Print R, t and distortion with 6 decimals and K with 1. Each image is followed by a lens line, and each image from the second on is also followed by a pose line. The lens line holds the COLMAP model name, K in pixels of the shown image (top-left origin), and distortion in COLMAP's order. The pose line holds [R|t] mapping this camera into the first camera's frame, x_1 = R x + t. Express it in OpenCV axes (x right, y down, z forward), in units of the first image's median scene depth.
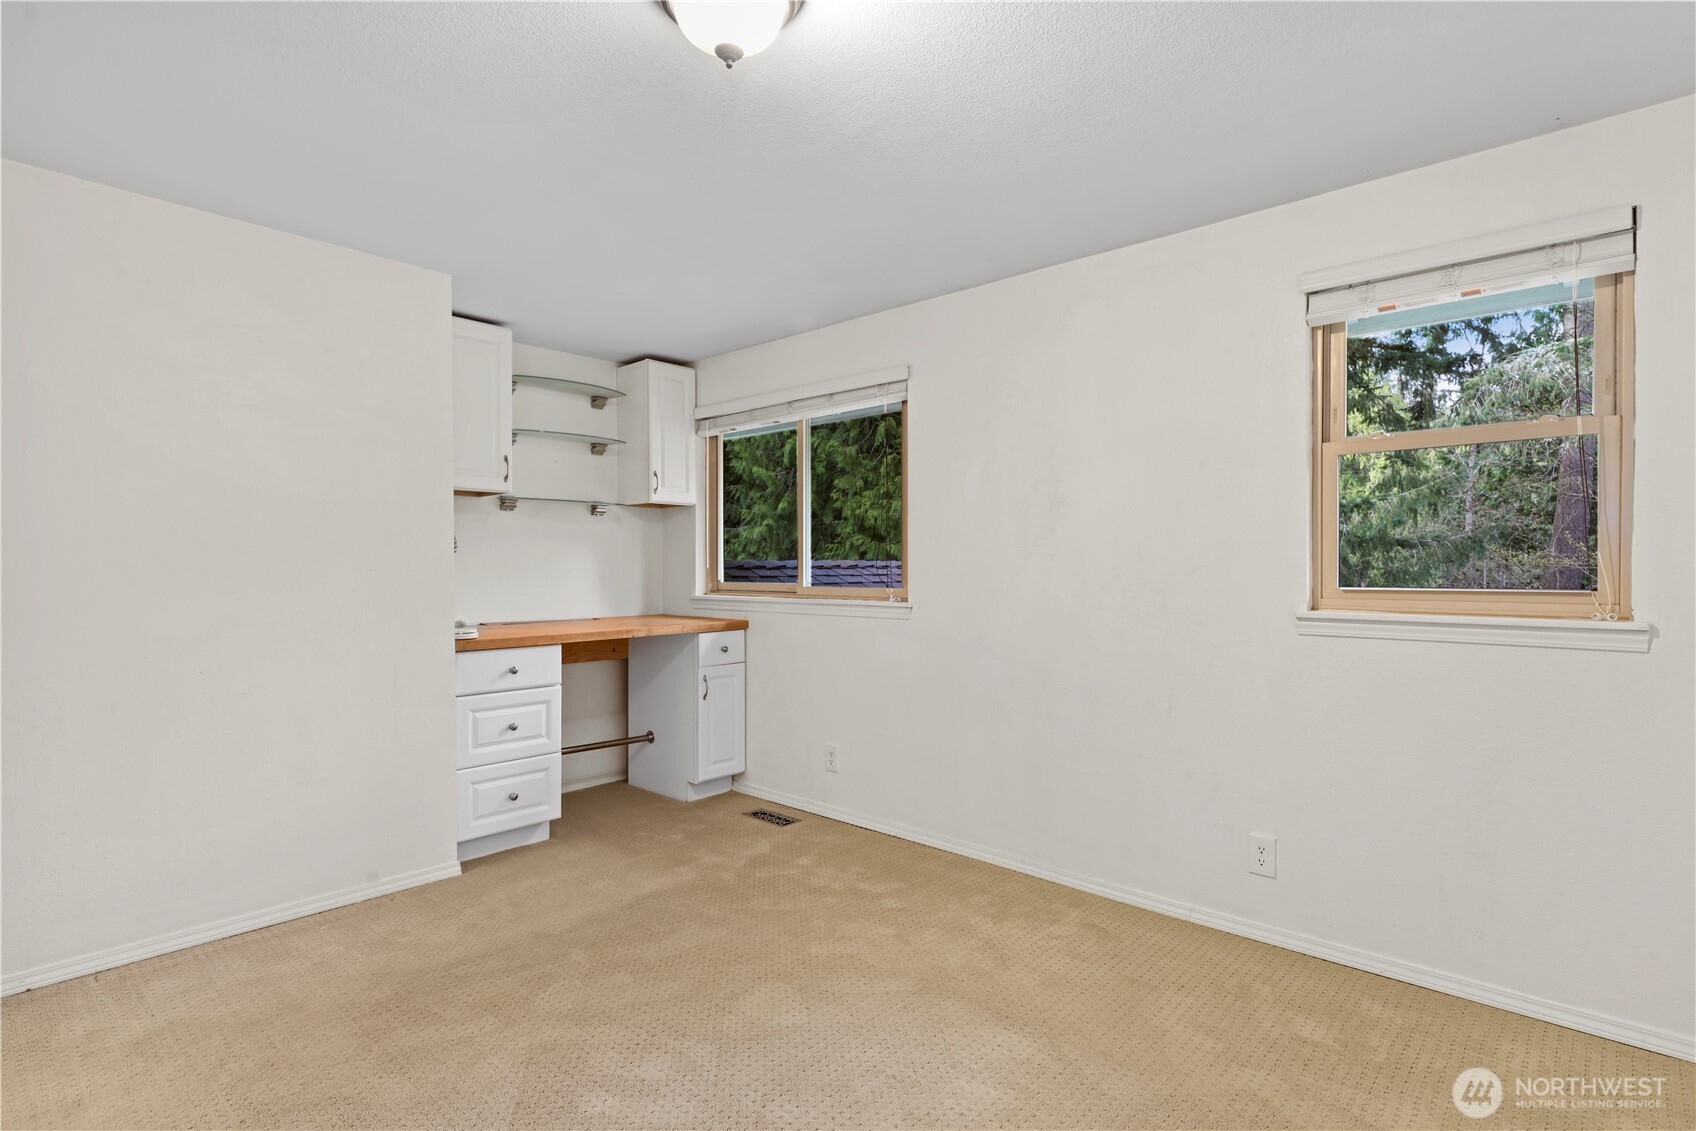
lens RADIAL K [[834.0, 0, 833.6], [0, 834.0, 570.4], [0, 0, 1]] dist [-0.012080, -0.000430]
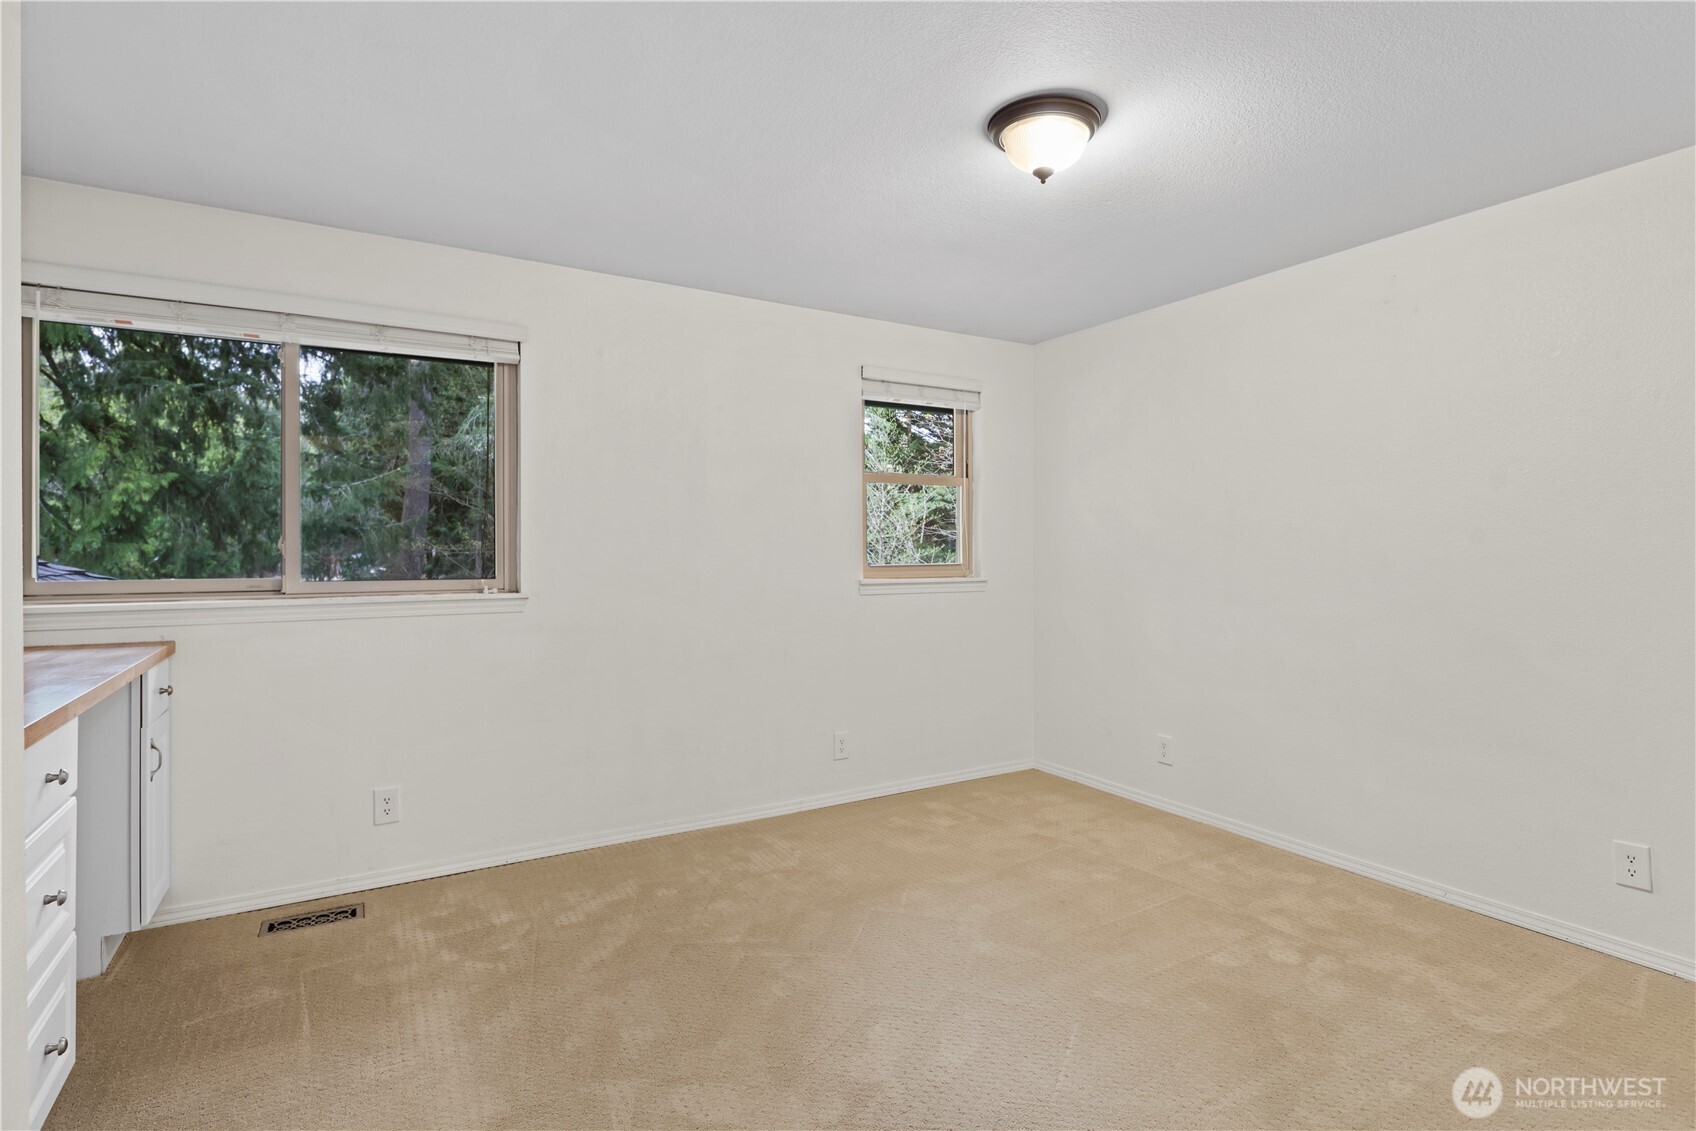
lens RADIAL K [[834.0, 0, 833.0], [0, 834.0, 554.2], [0, 0, 1]] dist [-0.012080, -0.000430]
pose [[0.273939, 0.001793, 0.961745, -0.658597], [0.010828, 0.999929, -0.004948, 0.005139], [-0.961686, 0.011770, 0.273900, 0.429447]]
